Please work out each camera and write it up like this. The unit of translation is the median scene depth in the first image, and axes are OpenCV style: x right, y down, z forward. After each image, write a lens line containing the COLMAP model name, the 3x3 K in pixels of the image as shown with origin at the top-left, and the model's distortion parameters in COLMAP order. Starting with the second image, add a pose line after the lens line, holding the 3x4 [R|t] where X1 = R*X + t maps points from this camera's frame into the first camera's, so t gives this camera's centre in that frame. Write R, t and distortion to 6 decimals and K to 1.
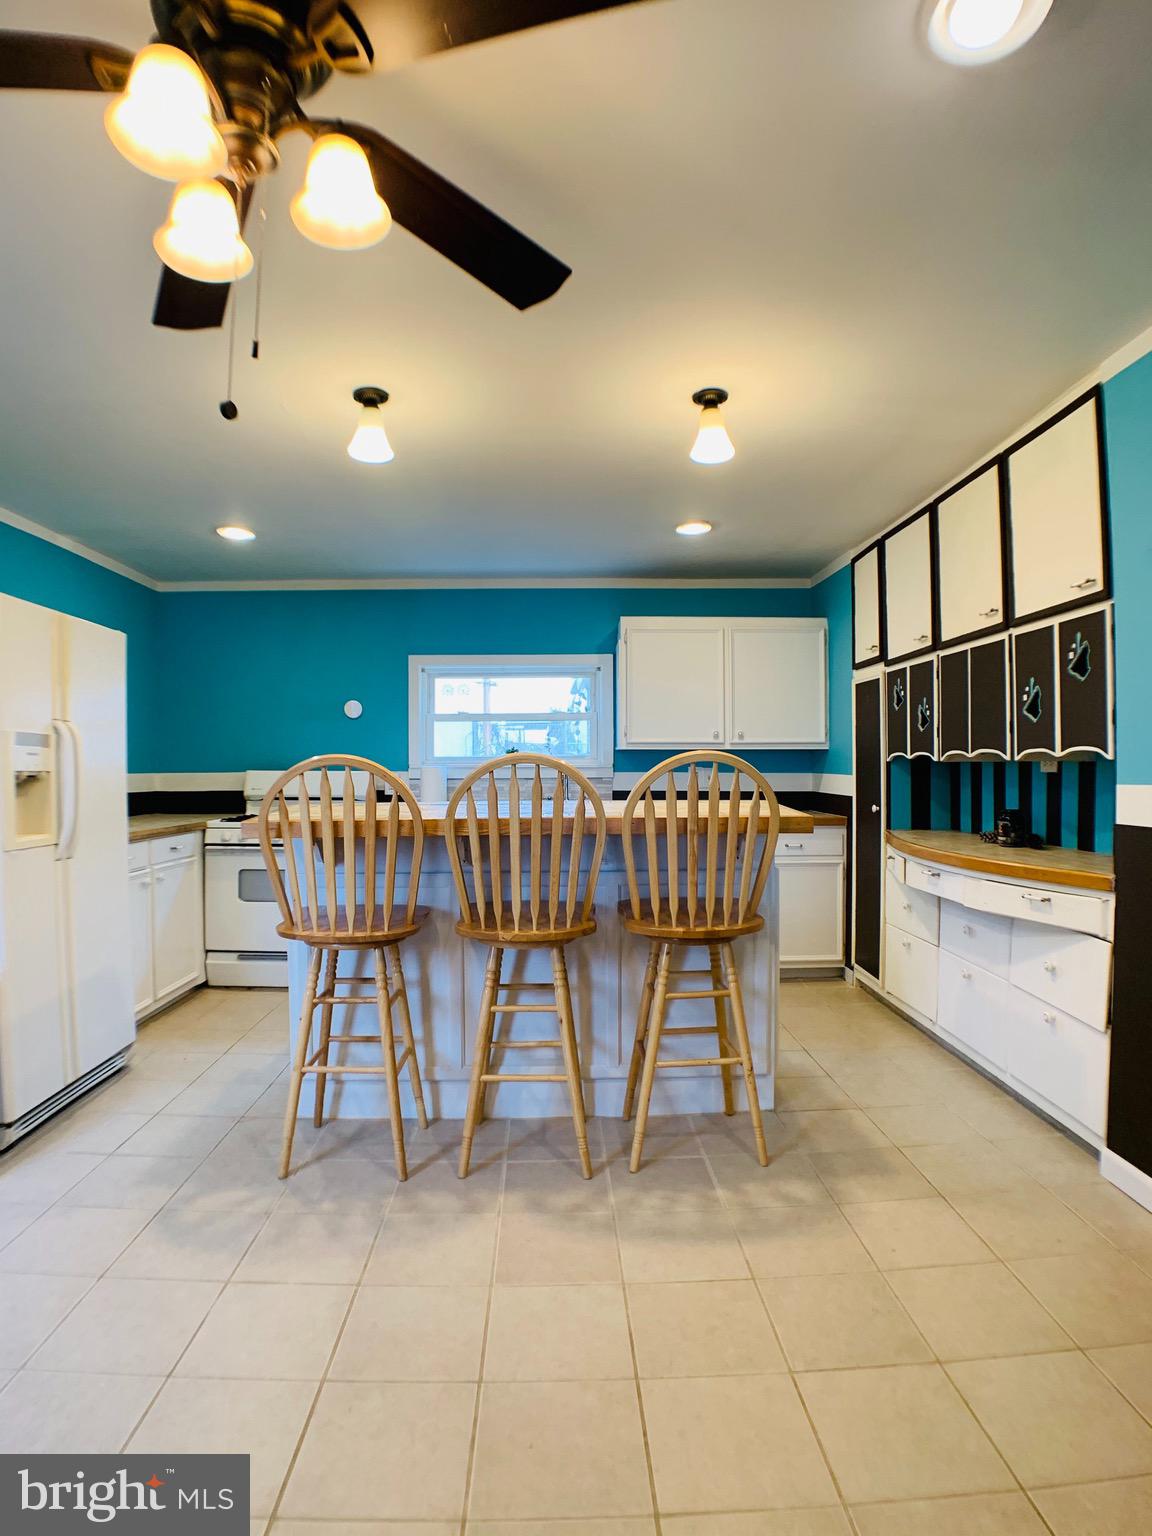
lens RADIAL K [[817.8, 0, 573.1], [0, 817.8, 760.8], [0, 0, 1]] dist [-0.102916, 0.019954]
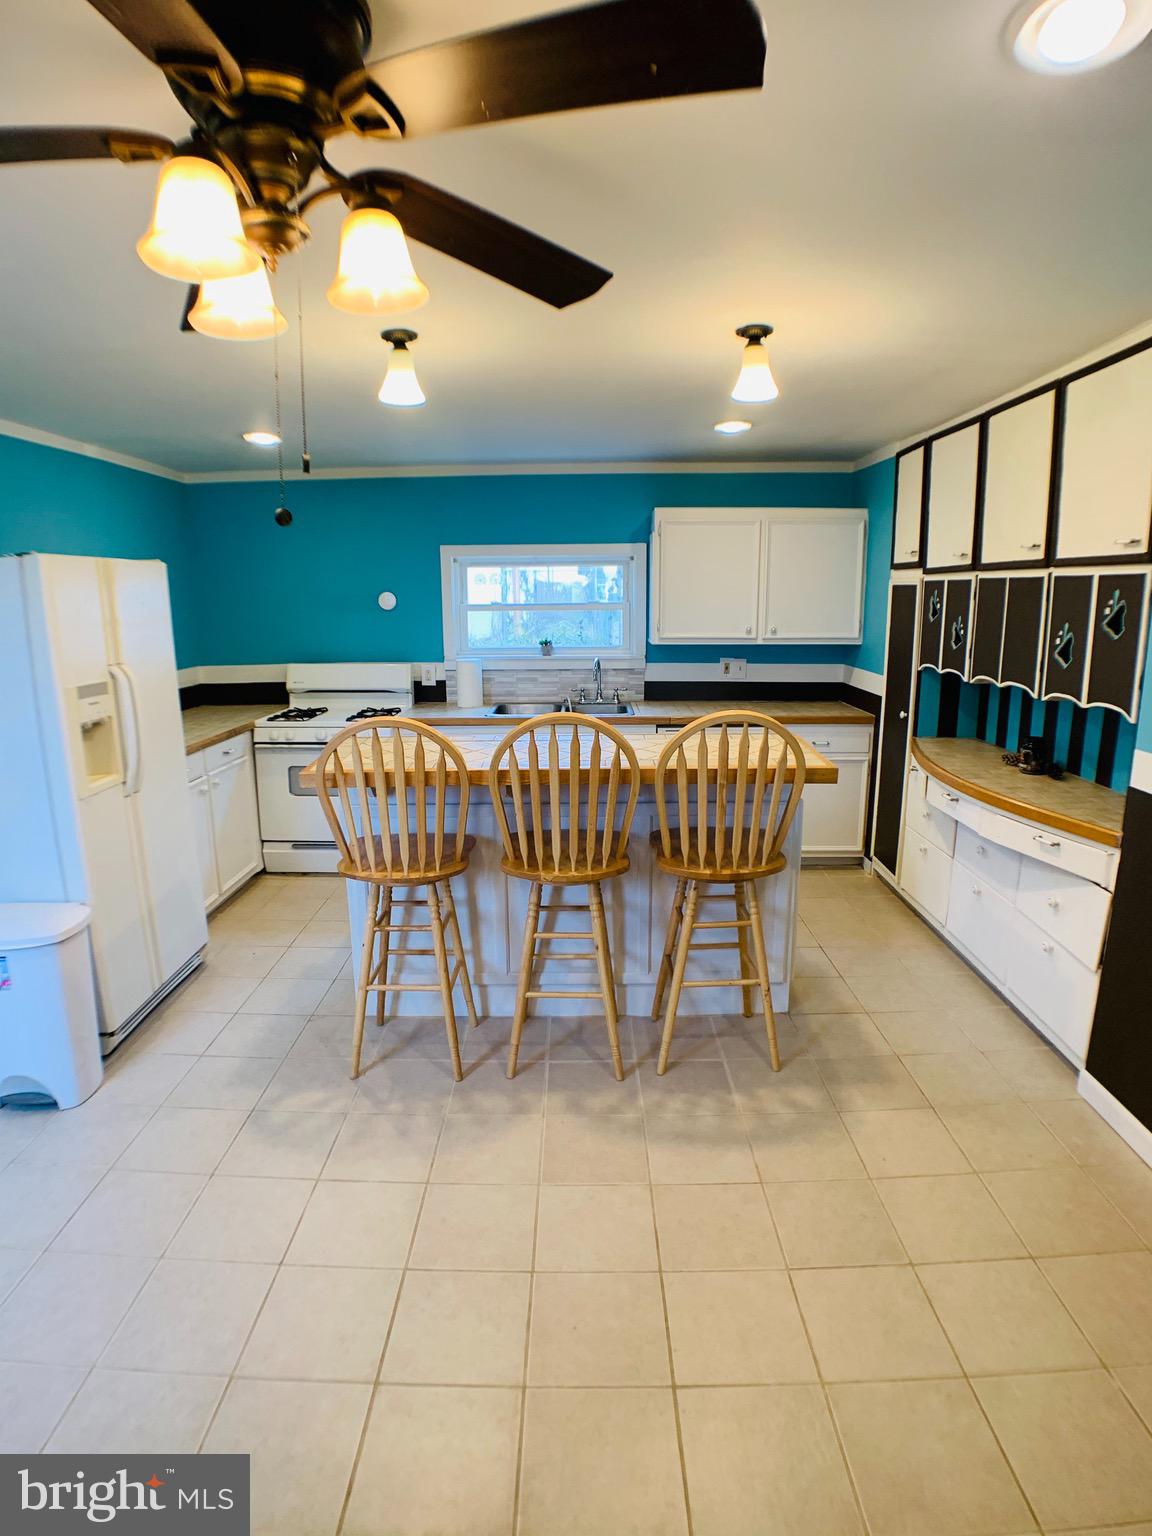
lens RADIAL K [[817.8, 0, 571.8], [0, 817.8, 763.0], [0, 0, 1]] dist [-0.102916, 0.019954]
pose [[0.999307, 0.003269, -0.037088, -0.008626], [0.004546, 0.977976, 0.208668, -0.147166], [0.036953, -0.208692, 0.977283, -0.032170]]
